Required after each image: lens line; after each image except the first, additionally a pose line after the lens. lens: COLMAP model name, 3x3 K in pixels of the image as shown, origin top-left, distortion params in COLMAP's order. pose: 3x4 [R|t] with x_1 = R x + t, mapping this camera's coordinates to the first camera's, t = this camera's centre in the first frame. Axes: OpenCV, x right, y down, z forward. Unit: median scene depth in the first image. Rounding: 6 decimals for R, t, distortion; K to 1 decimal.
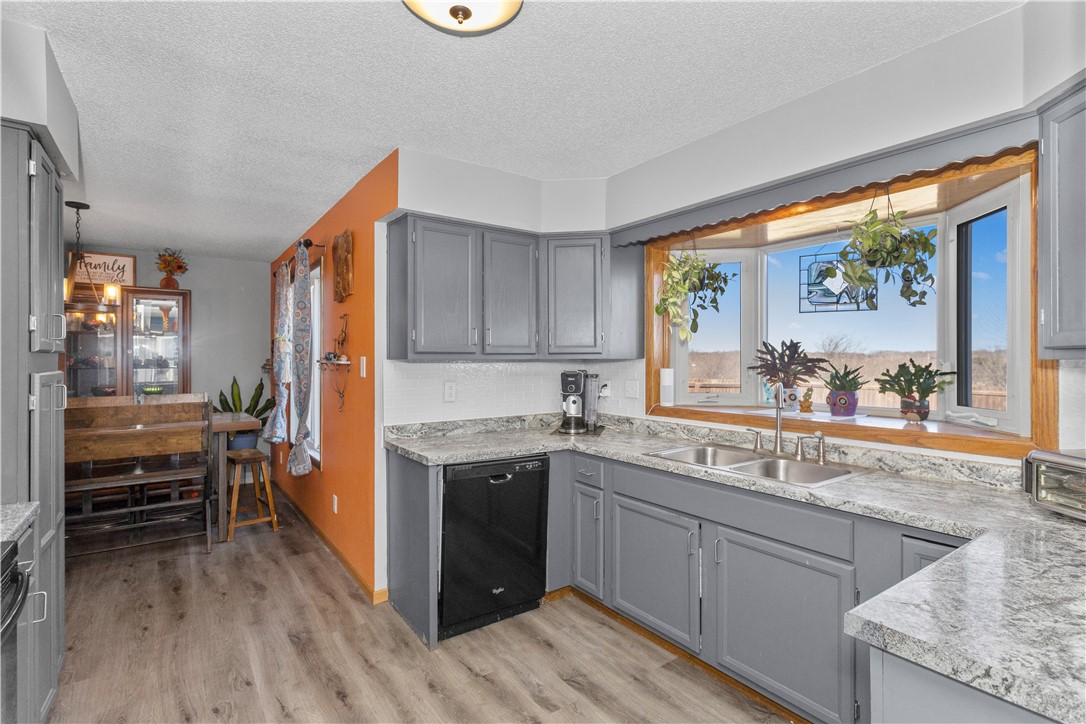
lens RADIAL K [[525.0, 0, 539.2], [0, 525.0, 356.5], [0, 0, 1]] dist [0.023711, 0.000379]
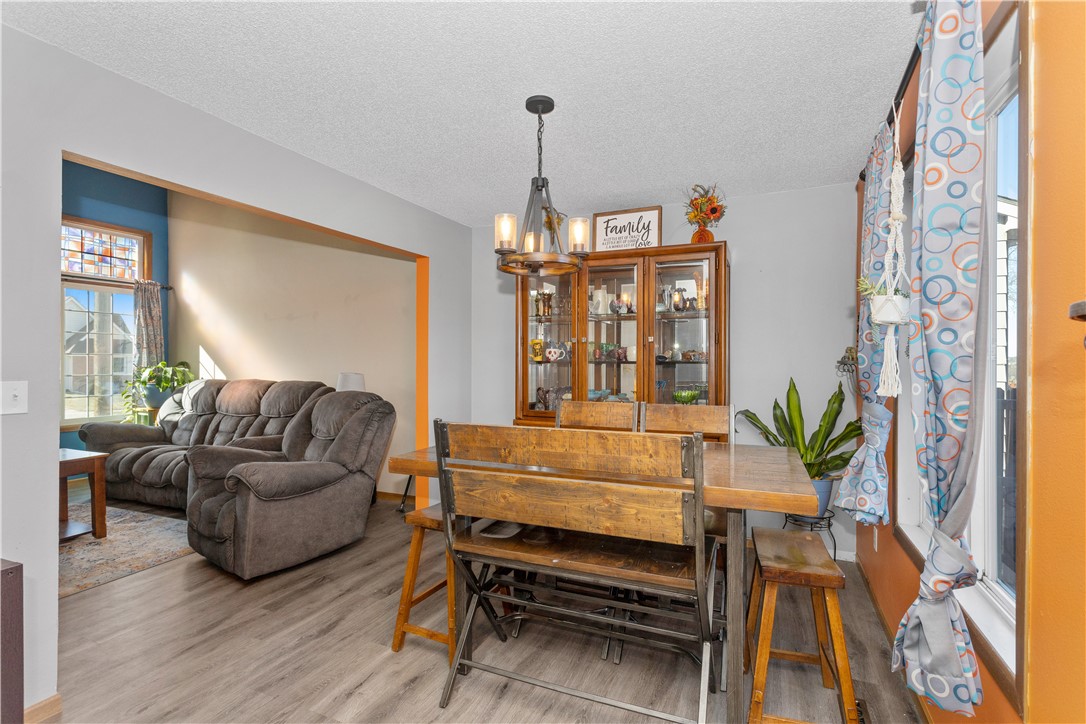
lens RADIAL K [[515.2, 0, 543.2], [0, 515.2, 366.3], [0, 0, 1]] dist [0.003667, 0.000828]
pose [[0.516151, 0.006754, -0.856471, -0.247913], [0.004168, 0.999937, 0.010397, 0.018537], [0.856487, -0.008936, 0.516091, 0.510041]]
